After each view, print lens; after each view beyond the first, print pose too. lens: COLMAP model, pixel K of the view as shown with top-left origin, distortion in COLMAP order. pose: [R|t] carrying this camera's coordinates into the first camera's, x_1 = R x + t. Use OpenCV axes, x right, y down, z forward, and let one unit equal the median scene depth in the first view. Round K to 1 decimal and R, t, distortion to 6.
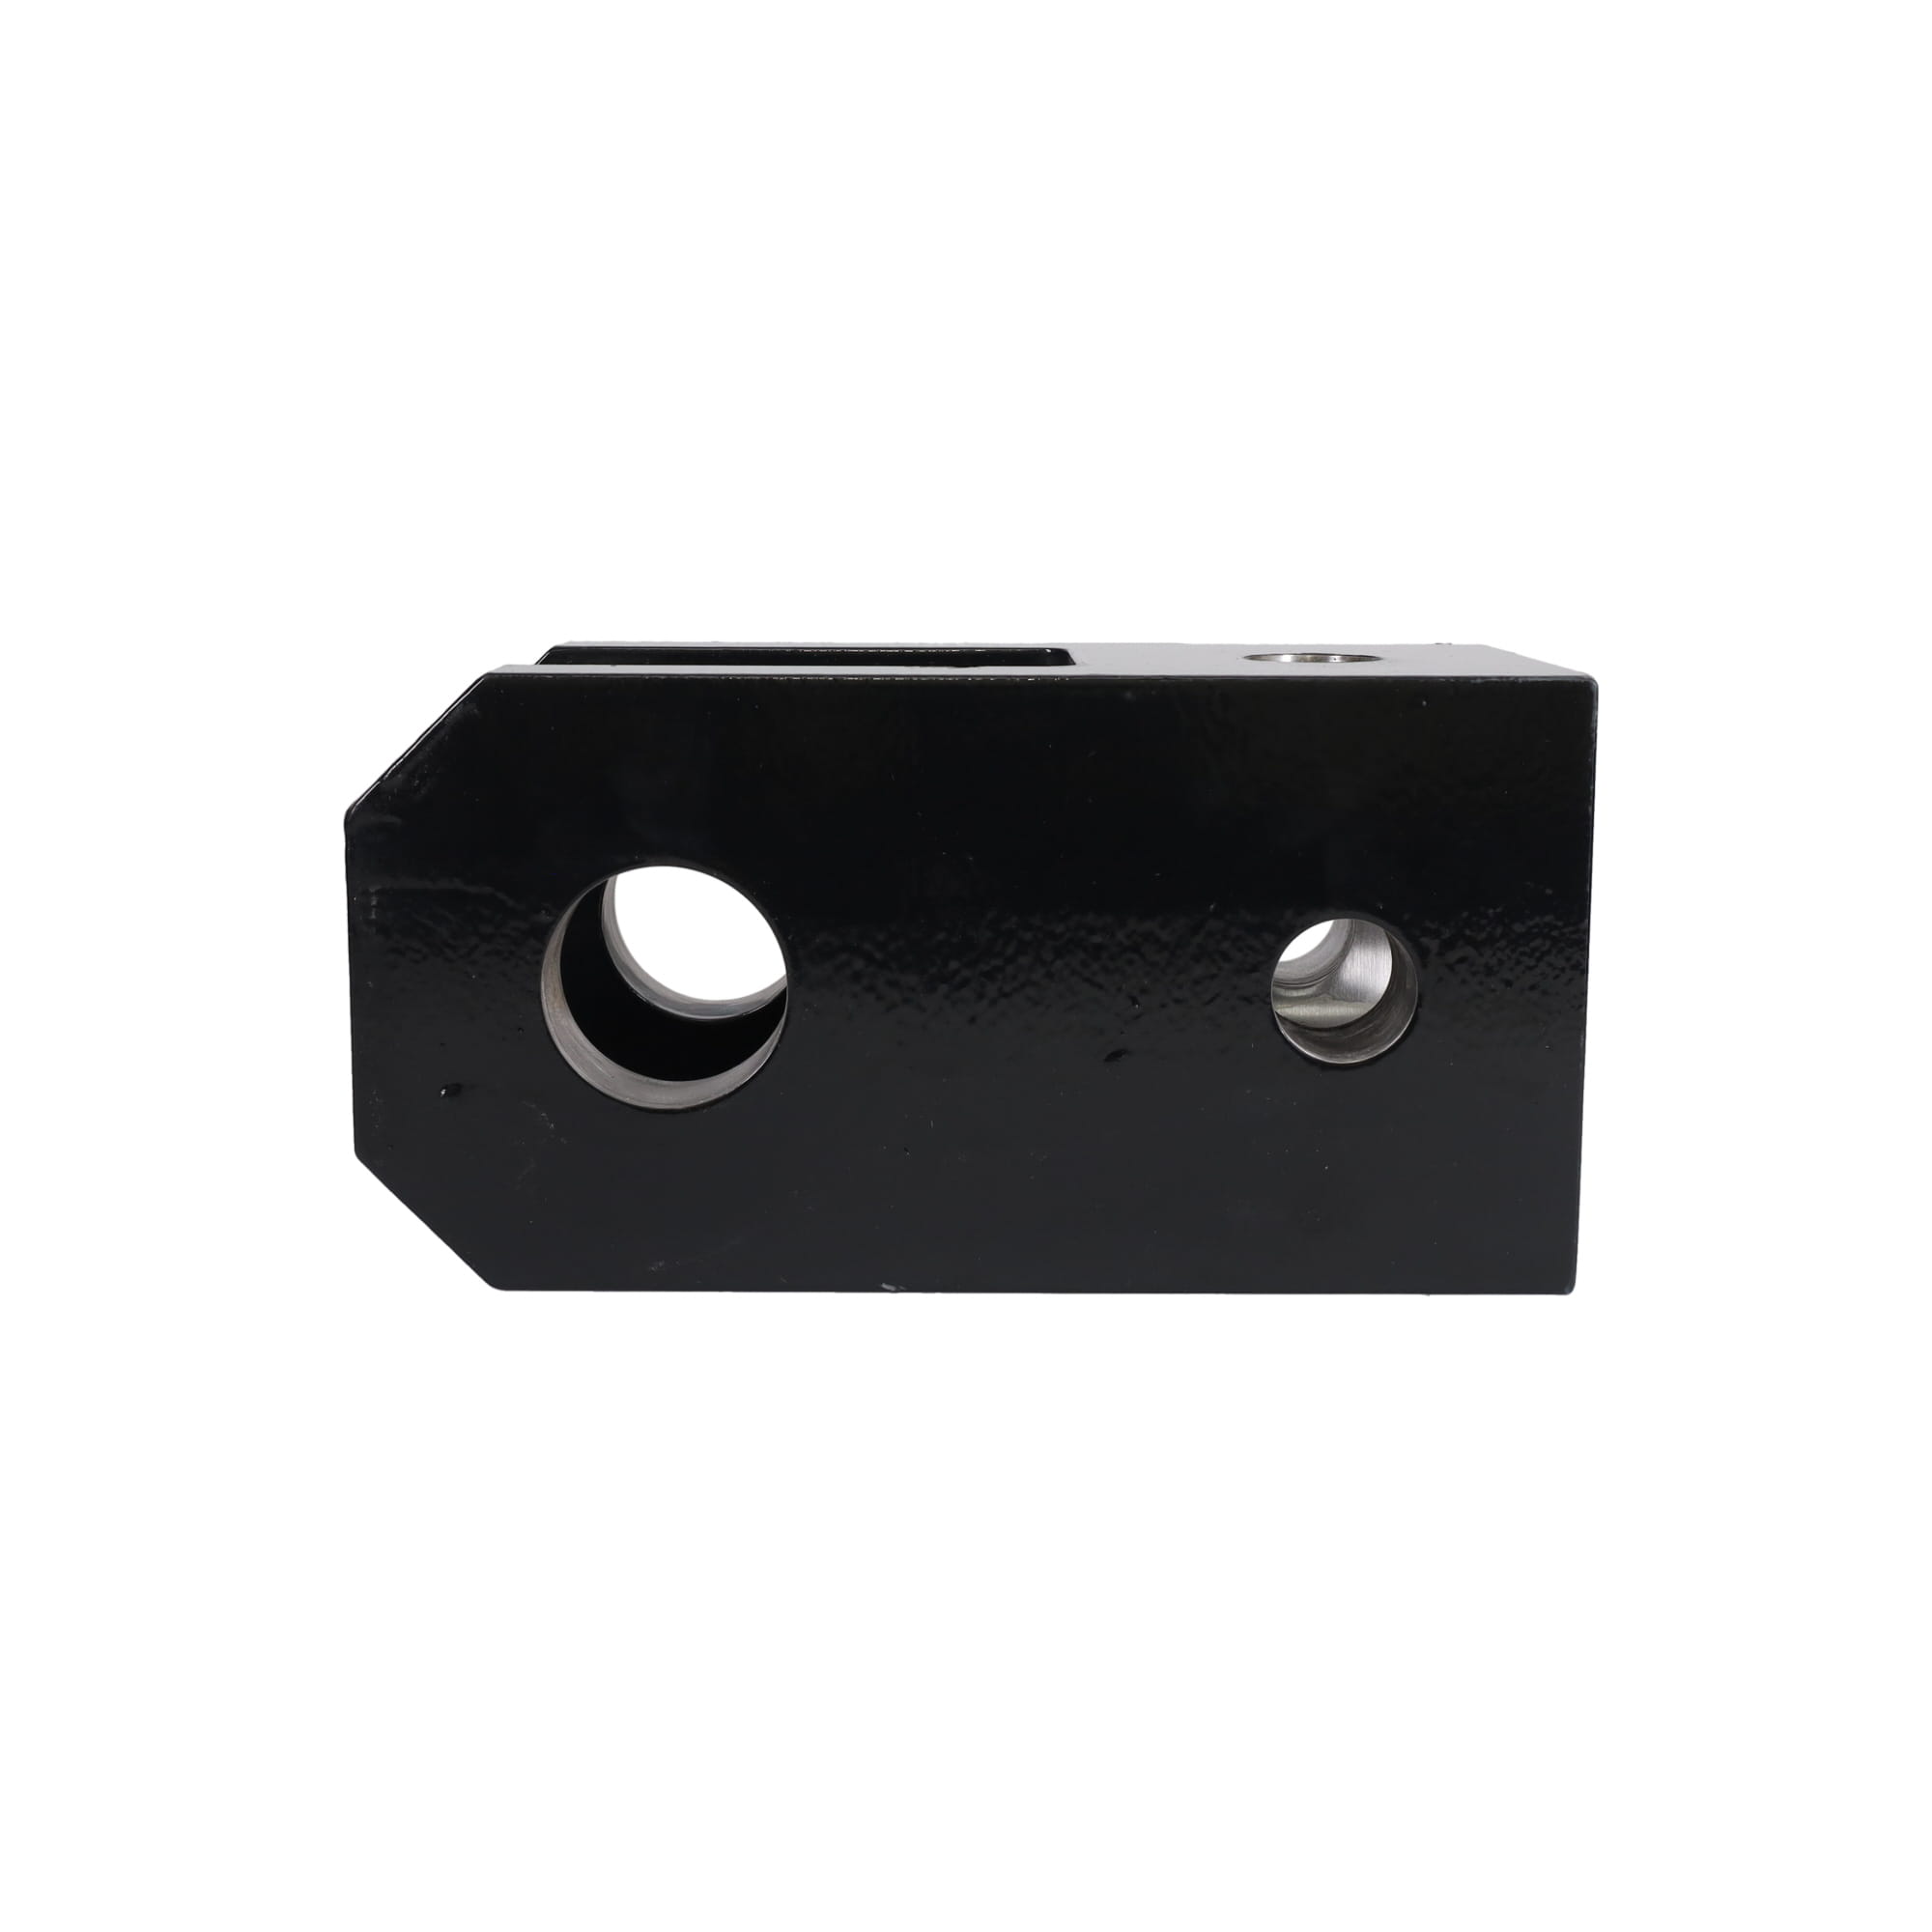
lens RADIAL K [[2701.3, 0, 964.7], [0, 2701.3, 967.3], [0, 0, 1]] dist [0.188201, 0.000000]
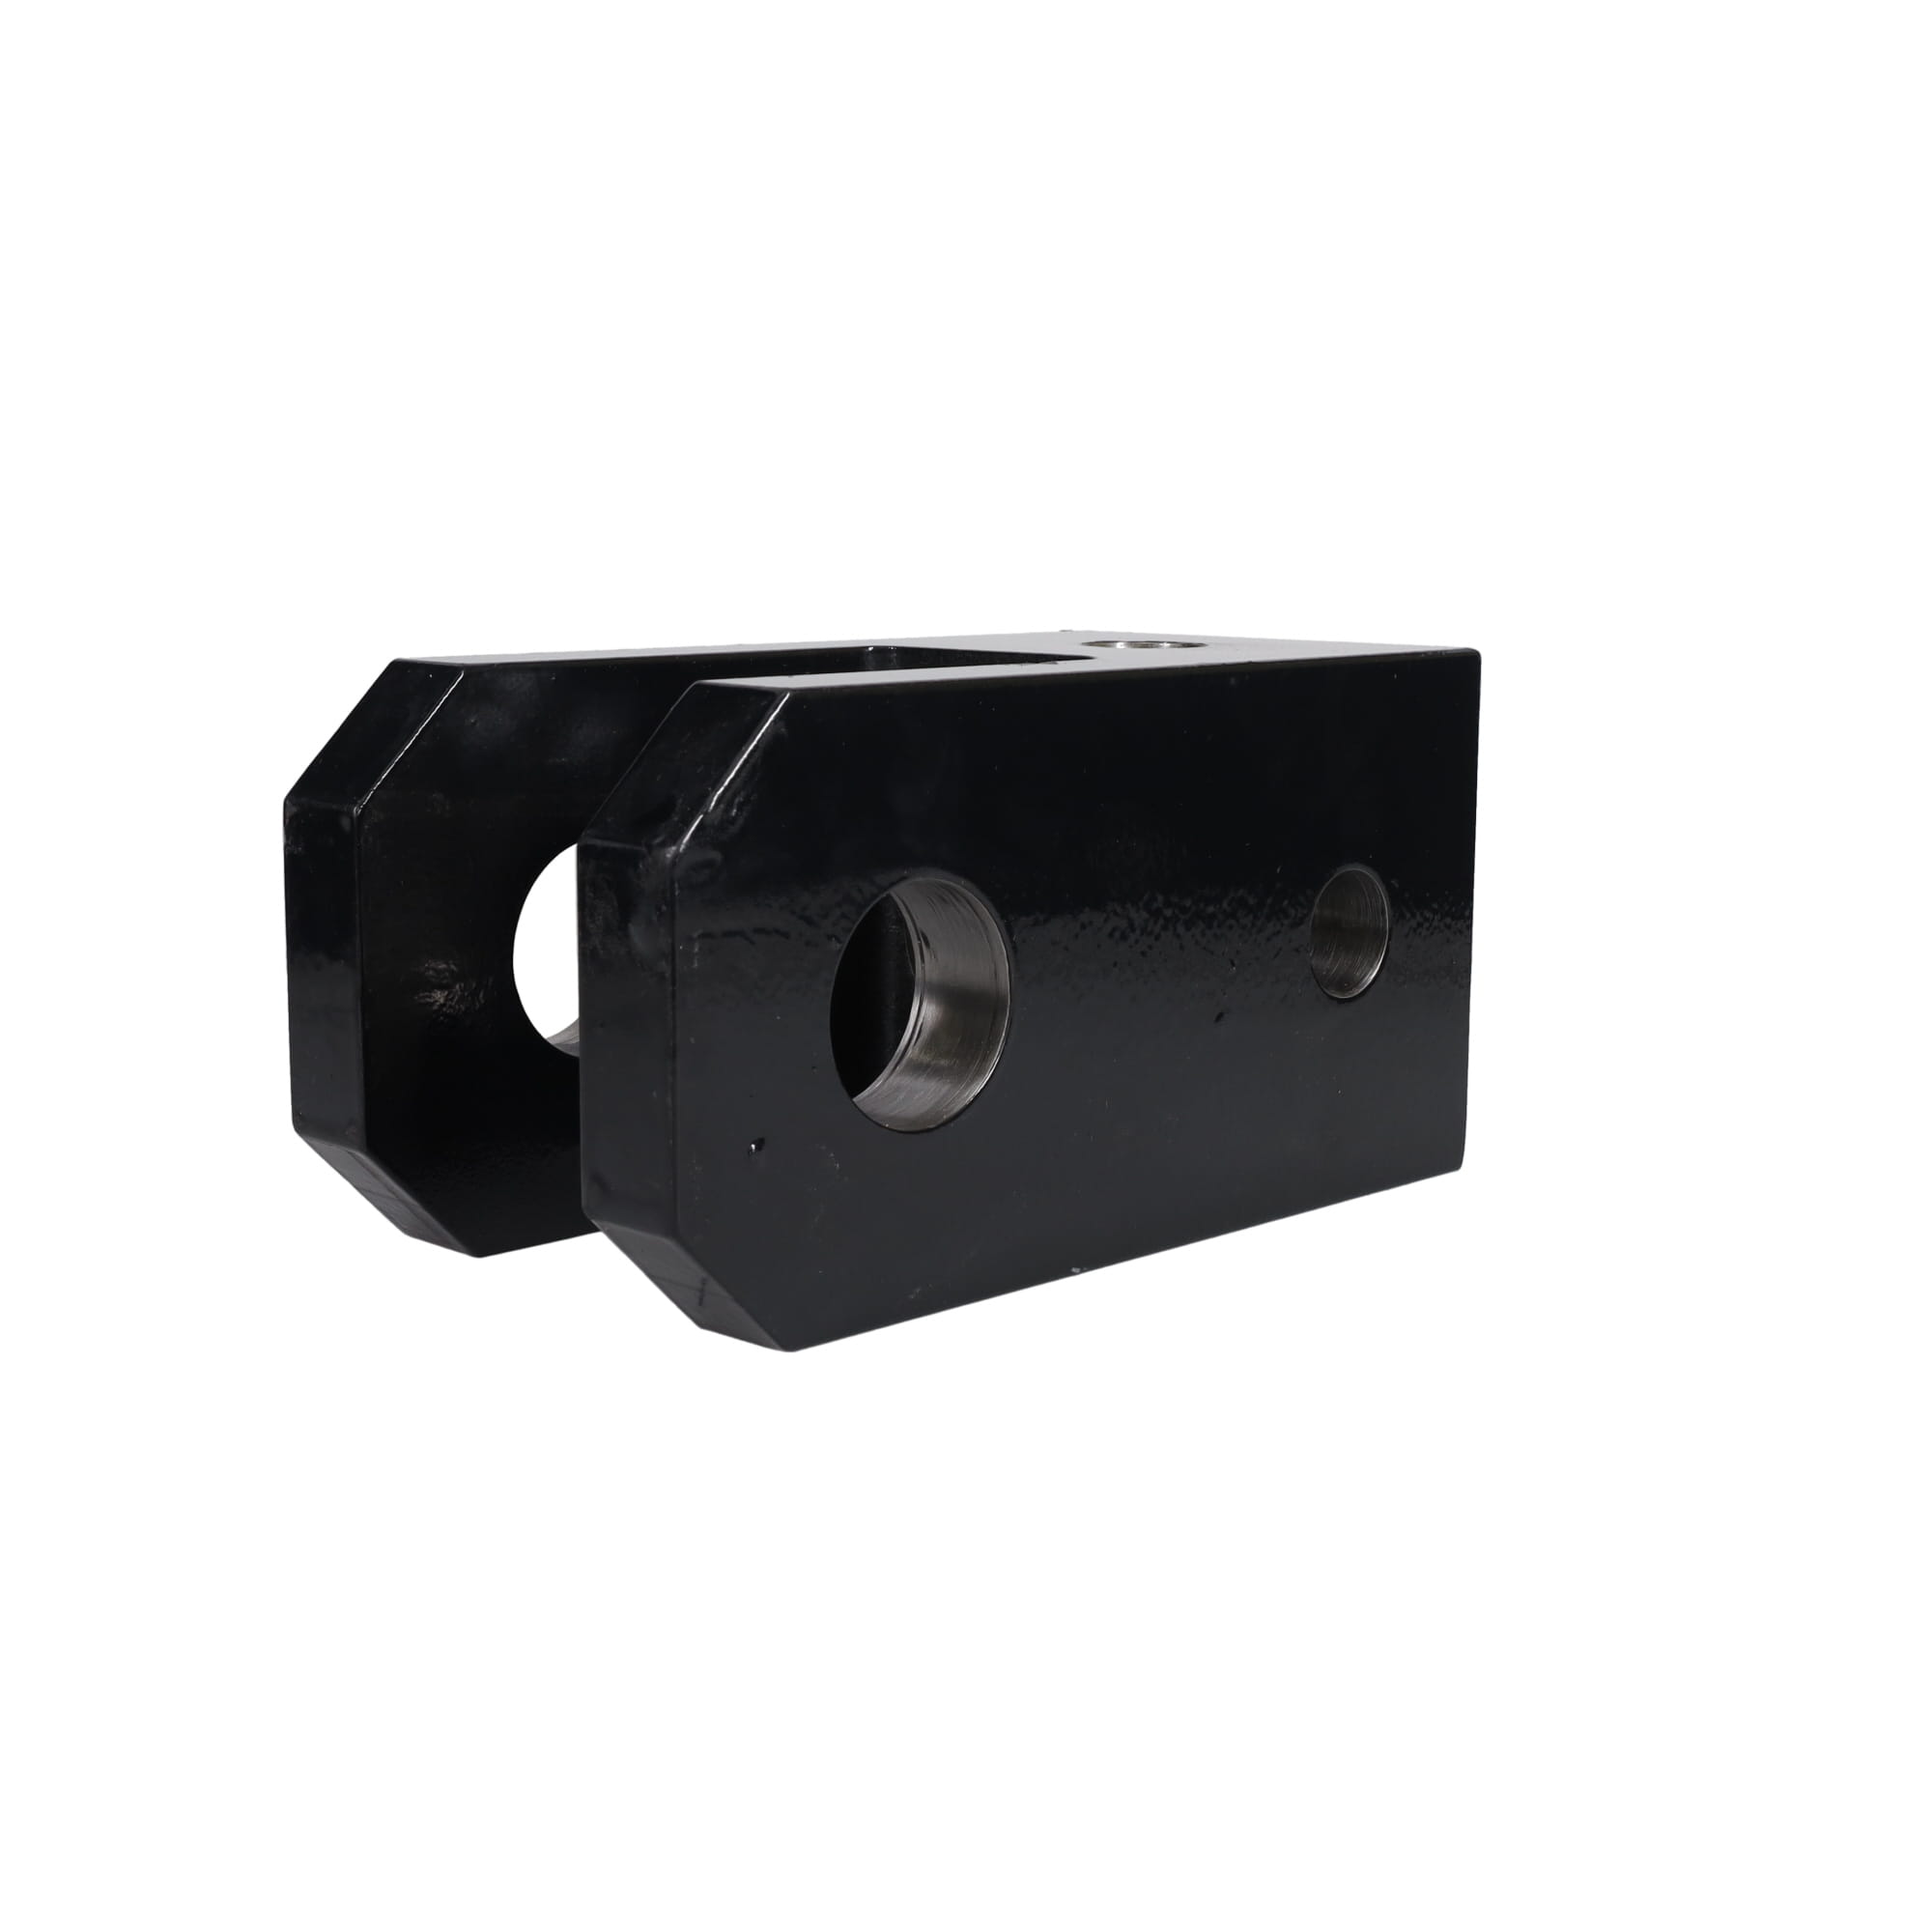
lens RADIAL K [[2701.3, 0, 962.3], [0, 2701.3, 965.6], [0, 0, 1]] dist [0.188201, 0.000000]
pose [[0.710613, -0.114630, 0.694183, -0.771195], [0.110624, 0.992570, 0.050660, -0.053677], [-0.694832, 0.040794, 0.718014, 0.295881]]
